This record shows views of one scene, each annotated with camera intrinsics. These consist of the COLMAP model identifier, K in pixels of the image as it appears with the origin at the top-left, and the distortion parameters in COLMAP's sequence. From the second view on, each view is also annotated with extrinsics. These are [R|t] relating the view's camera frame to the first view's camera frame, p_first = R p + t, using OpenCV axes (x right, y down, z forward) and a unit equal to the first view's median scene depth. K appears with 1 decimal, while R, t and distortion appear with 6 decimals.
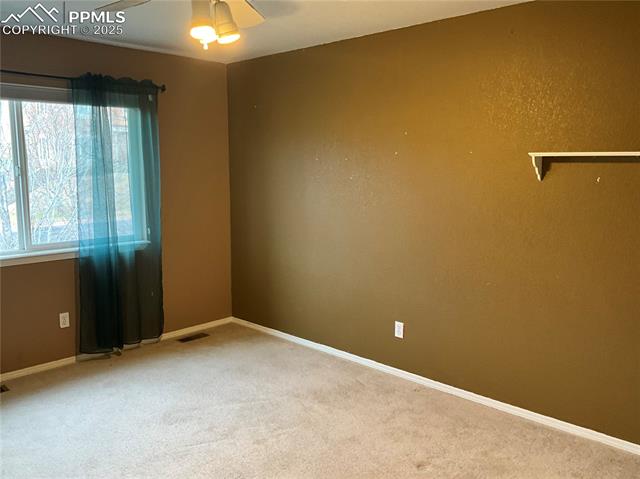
lens RADIAL K [[528.3, 0, 320.0], [0, 528.3, 239.5], [0, 0, 1]] dist [0.114601, -0.221356]
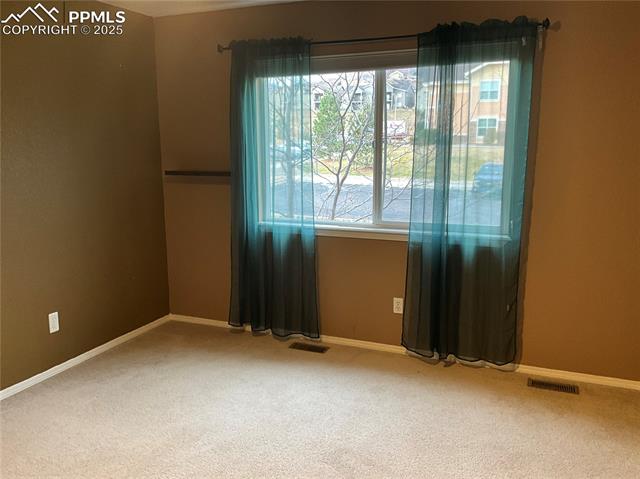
lens RADIAL K [[528.3, 0, 320.0], [0, 528.3, 239.5], [0, 0, 1]] dist [0.114601, -0.221356]
pose [[0.369579, 0.161562, -0.915046, 0.294132], [-0.129603, 0.984105, 0.121410, -0.055884], [0.920117, 0.073722, 0.384643, 0.506420]]
